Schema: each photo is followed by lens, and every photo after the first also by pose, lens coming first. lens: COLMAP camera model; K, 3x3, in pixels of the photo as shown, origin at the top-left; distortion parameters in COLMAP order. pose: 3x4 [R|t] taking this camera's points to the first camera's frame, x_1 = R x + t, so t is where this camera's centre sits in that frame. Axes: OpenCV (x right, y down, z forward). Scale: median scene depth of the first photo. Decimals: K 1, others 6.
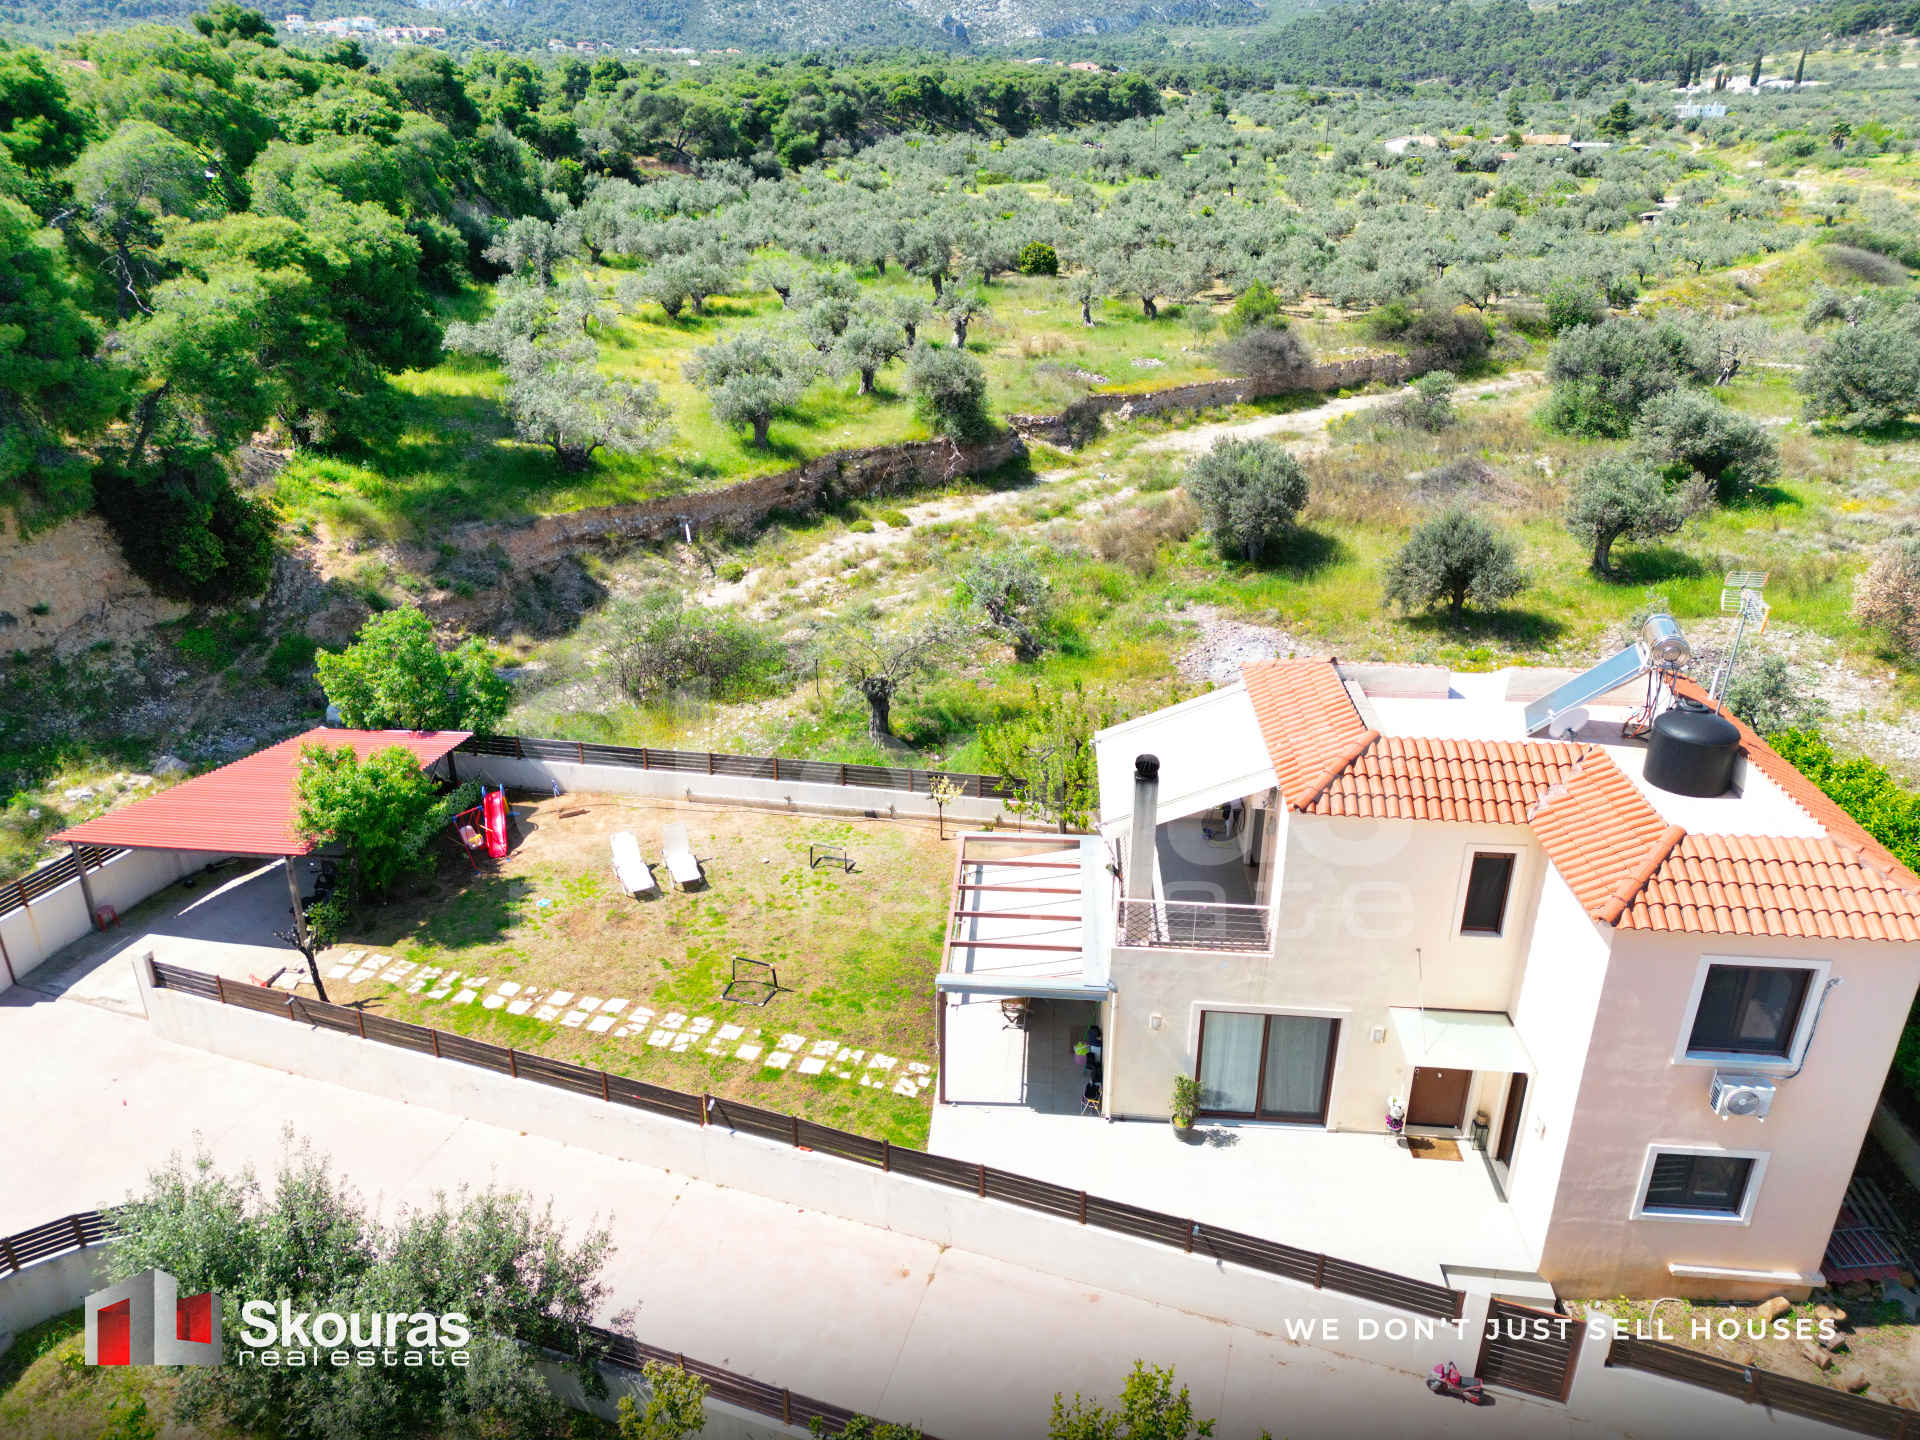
lens RADIAL K [[1342.4, 0, 955.9], [0, 1342.4, 724.2], [0, 0, 1]] dist [0.077439, -0.074597]
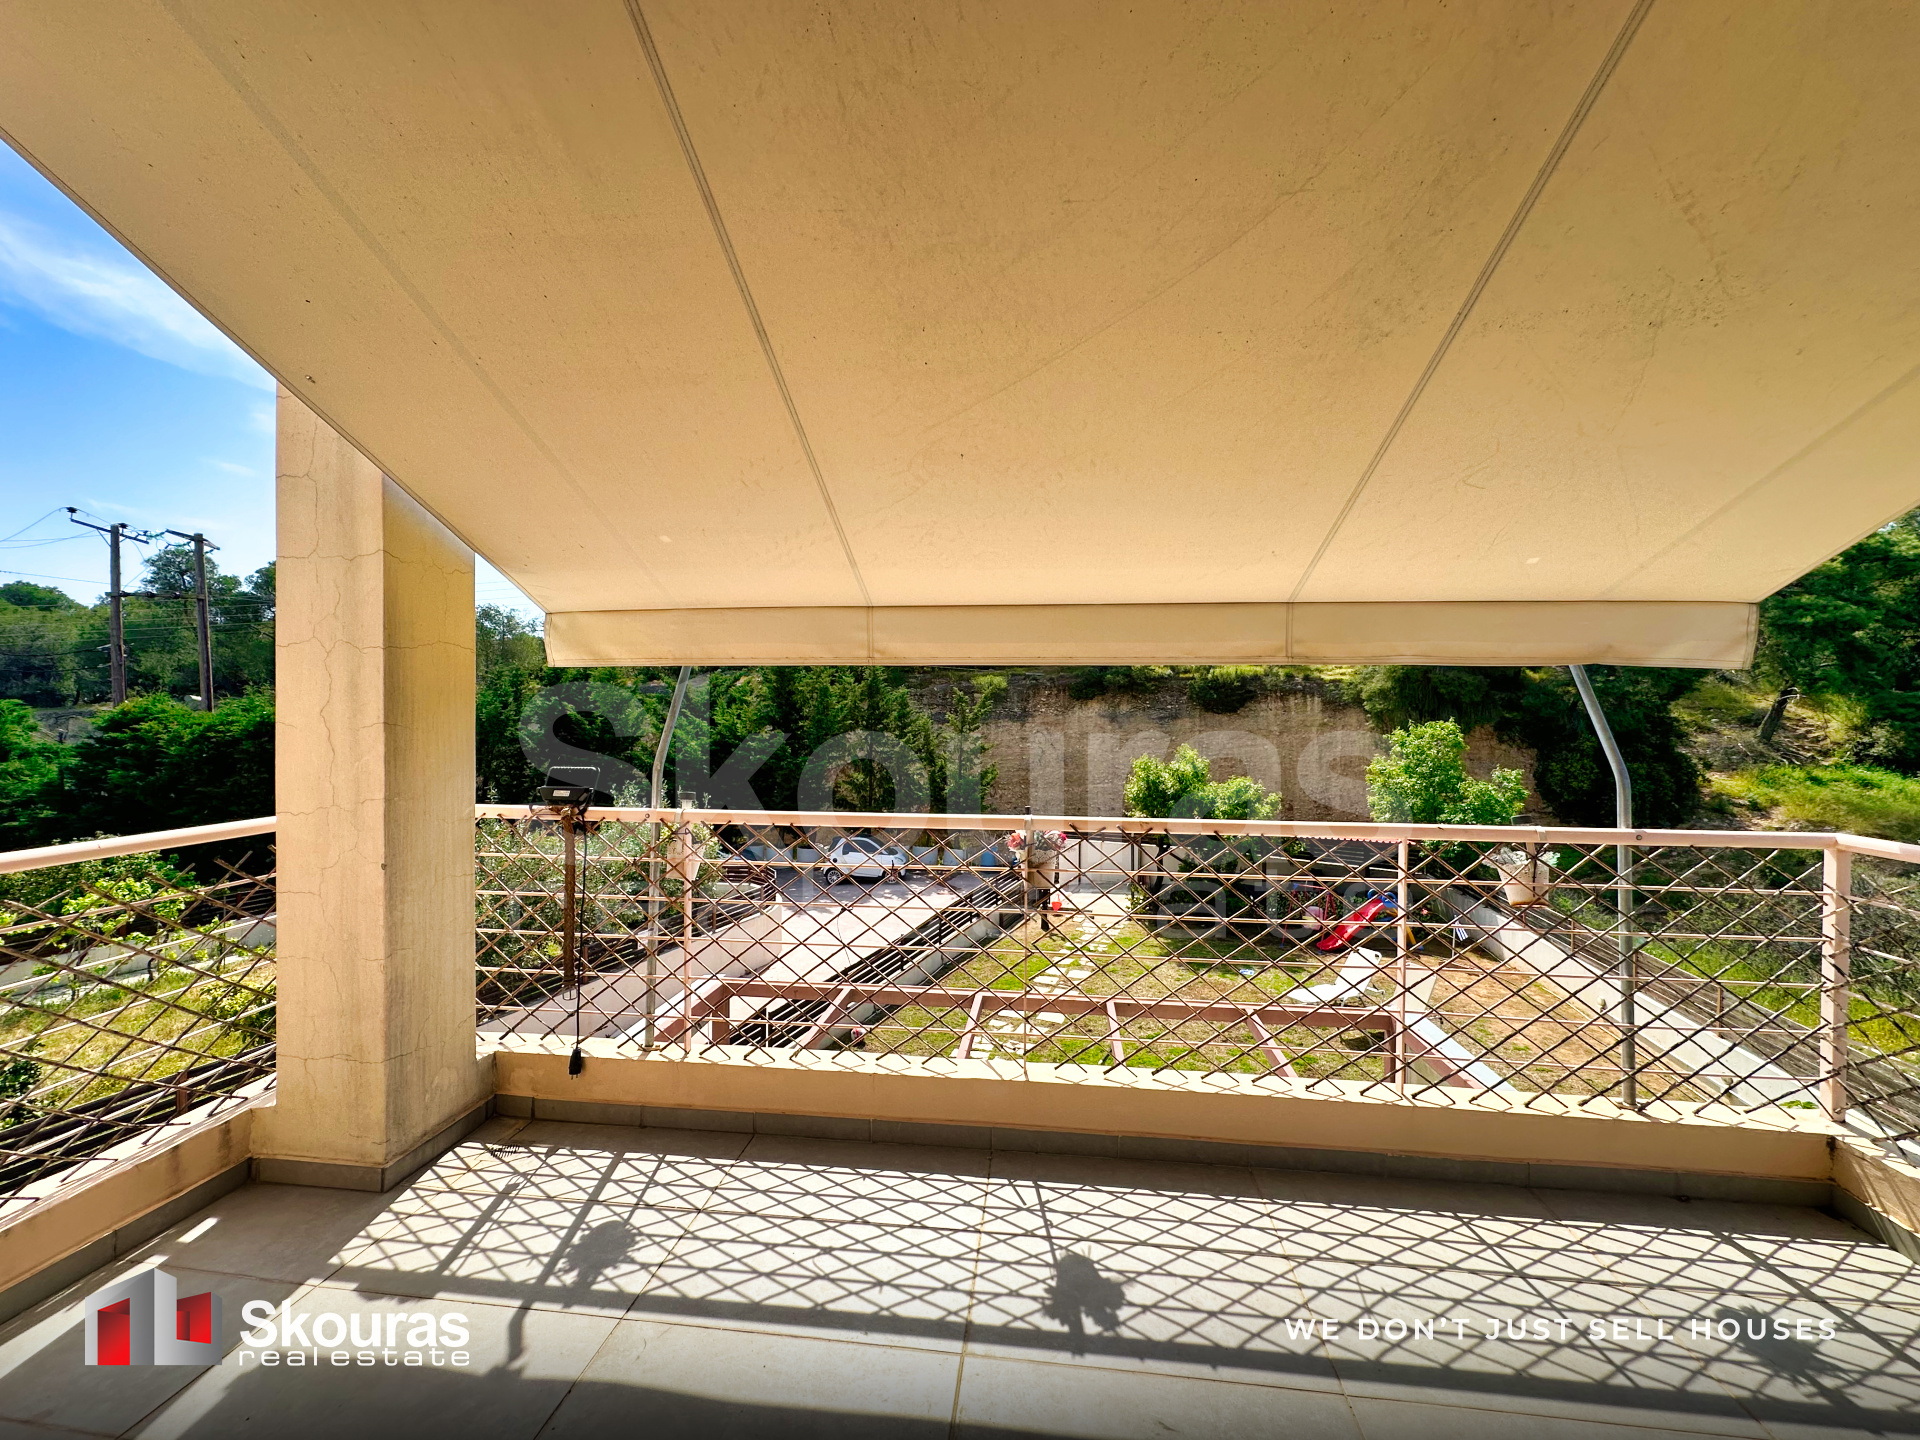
lens RADIAL K [[765.2, 0, 963.1], [0, 765.2, 717.6], [0, 0, 1]] dist [0.000205, -0.000075]
pose [[-0.055752, -0.007511, -0.998416, 0.112999], [-0.422782, 0.906076, 0.016792, 0.034512], [0.904515, 0.423049, -0.053691, 0.504555]]
